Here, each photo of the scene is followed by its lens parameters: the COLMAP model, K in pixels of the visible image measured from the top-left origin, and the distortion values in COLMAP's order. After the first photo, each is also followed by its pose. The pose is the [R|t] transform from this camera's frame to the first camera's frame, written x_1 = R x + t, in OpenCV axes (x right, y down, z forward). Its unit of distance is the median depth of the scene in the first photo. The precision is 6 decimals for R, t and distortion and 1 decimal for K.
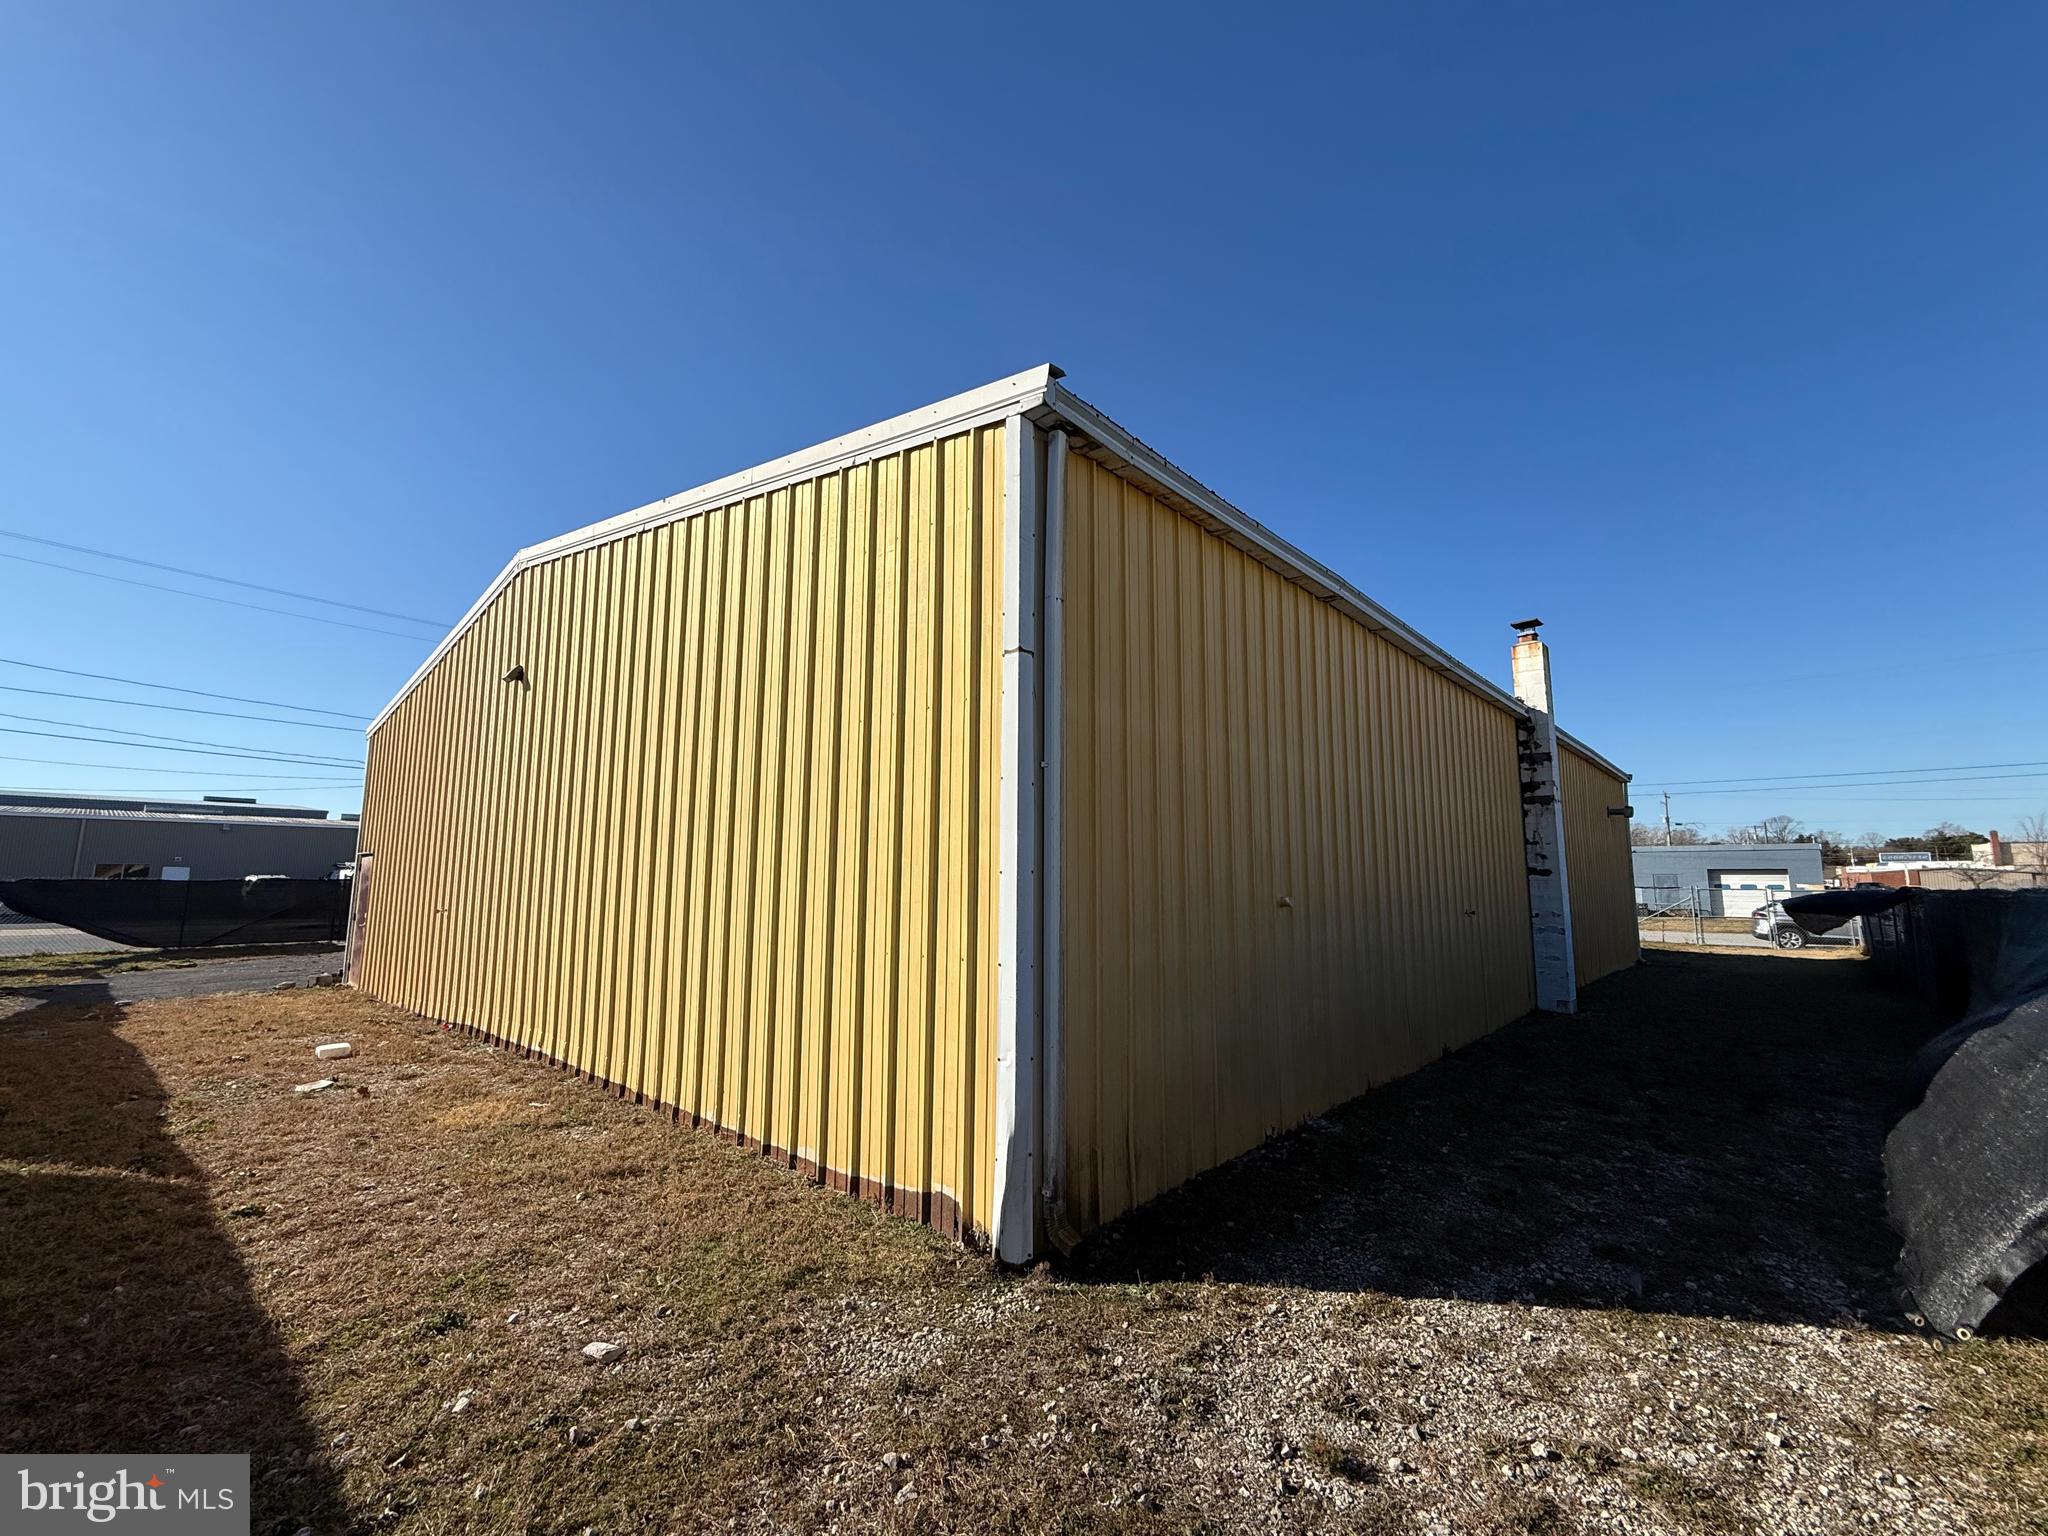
lens RADIAL K [[822.7, 0, 1018.8], [0, 822.7, 776.6], [0, 0, 1]] dist [-0.000083, -0.000482]
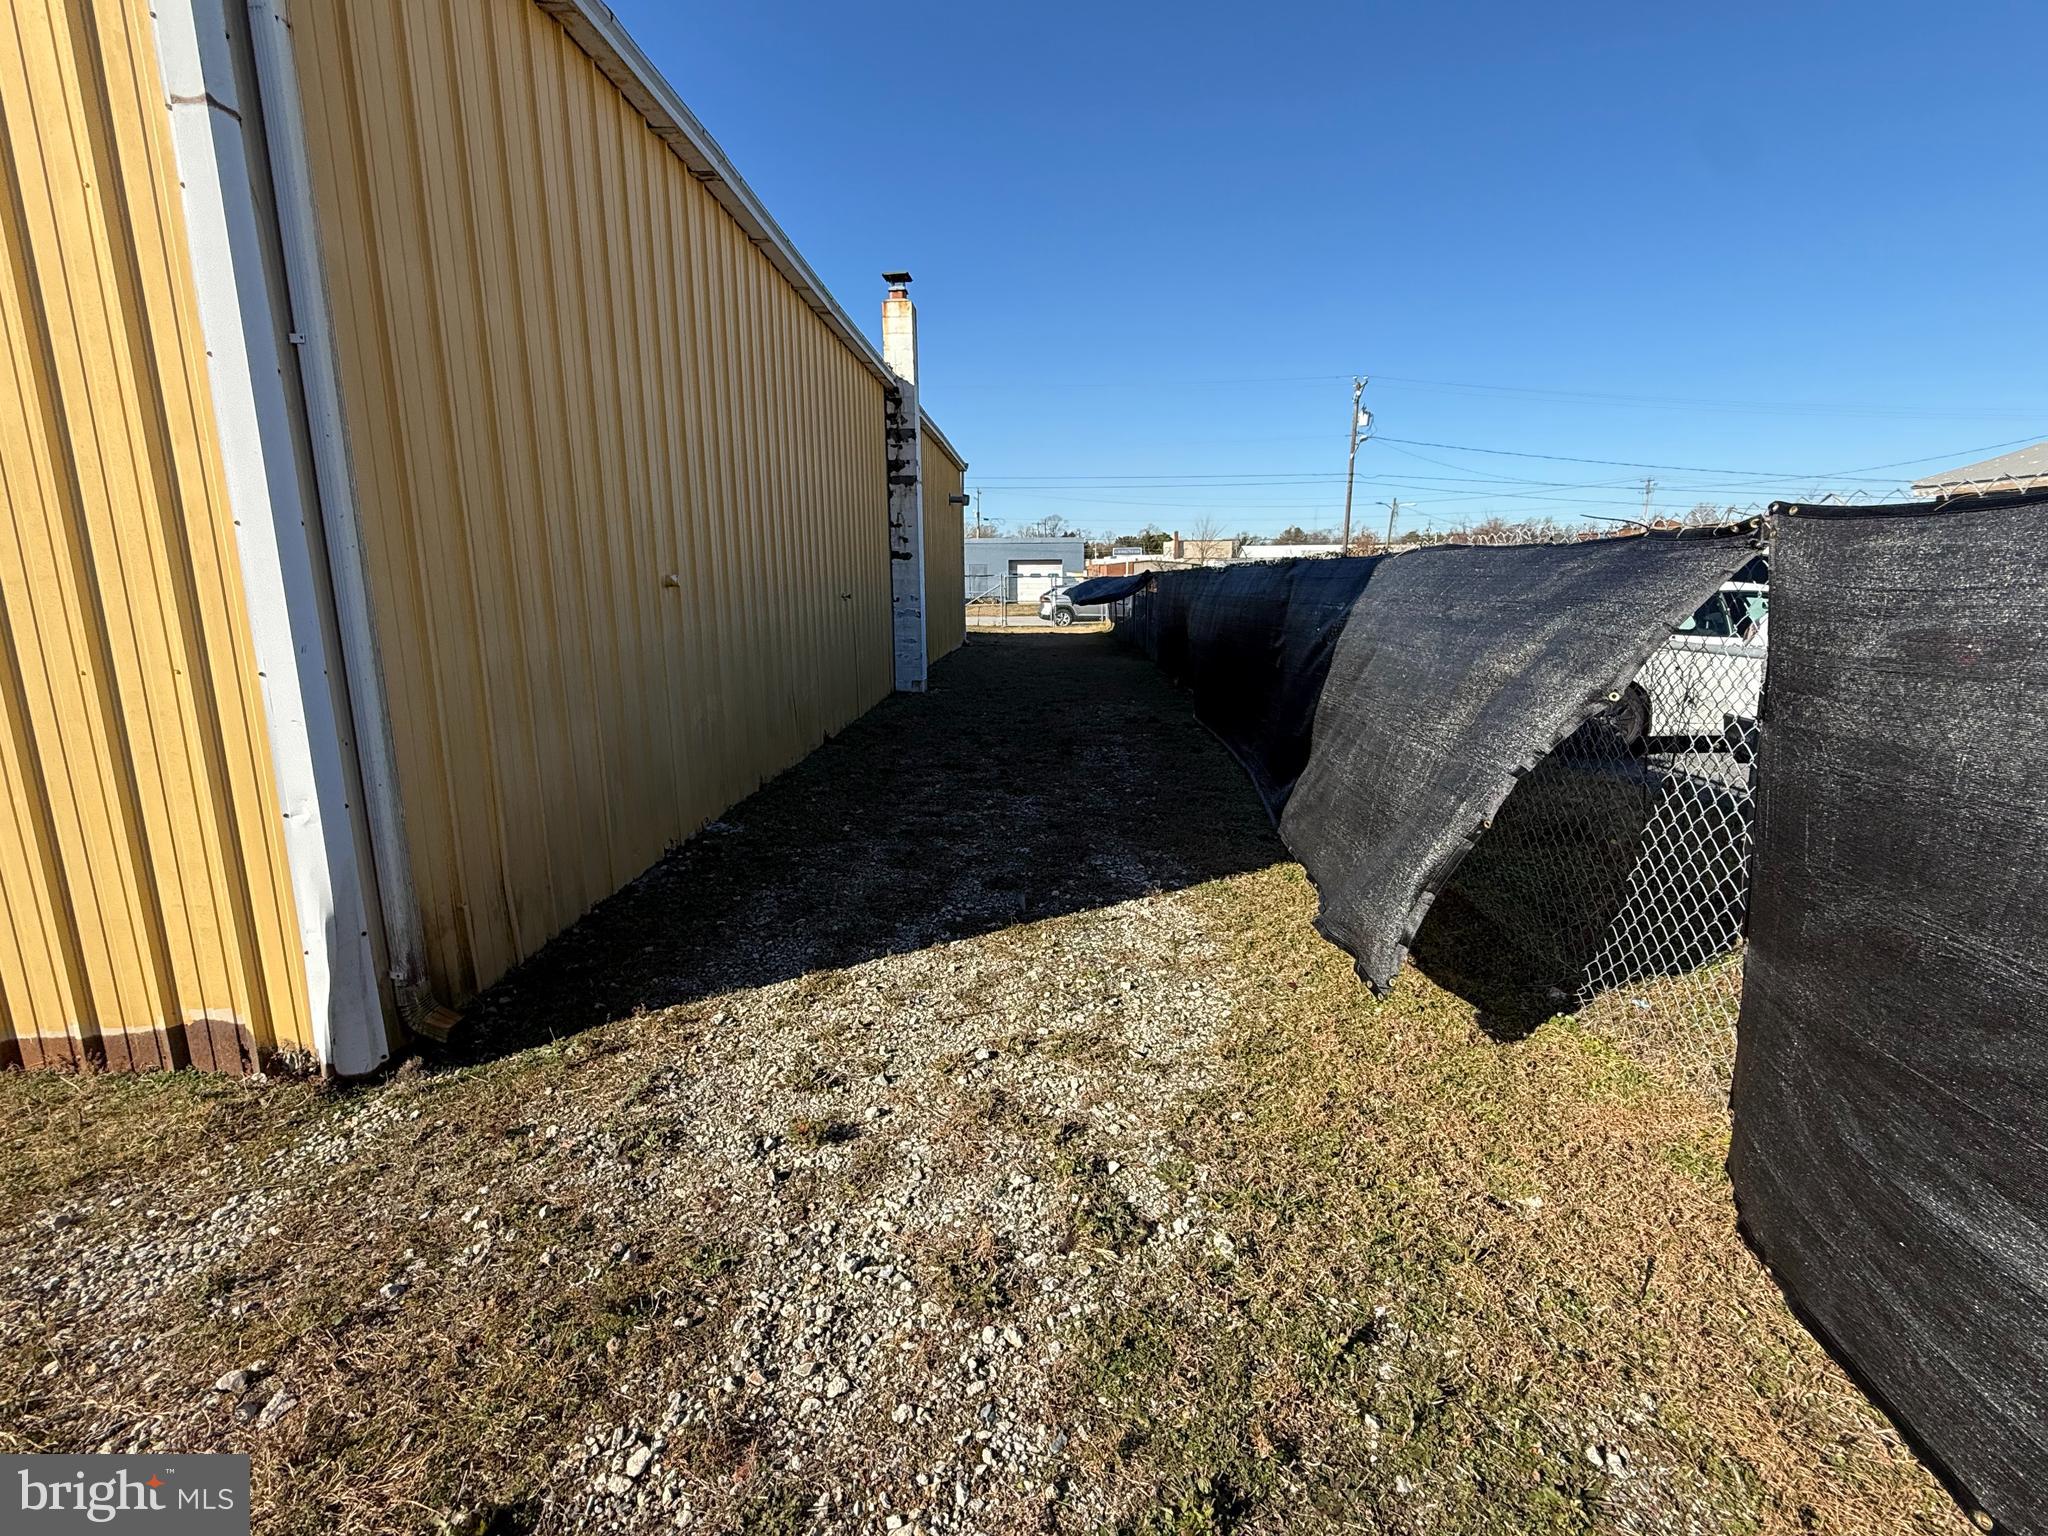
lens RADIAL K [[939.3, 0, 1012.3], [0, 939.3, 771.6], [0, 0, 1]] dist [-0.002058, 0.000244]
pose [[0.763078, -0.140477, 0.630855, -0.054257], [-0.073150, 0.951049, 0.300257, 0.048625], [-0.642154, -0.275267, 0.715449, 0.114519]]
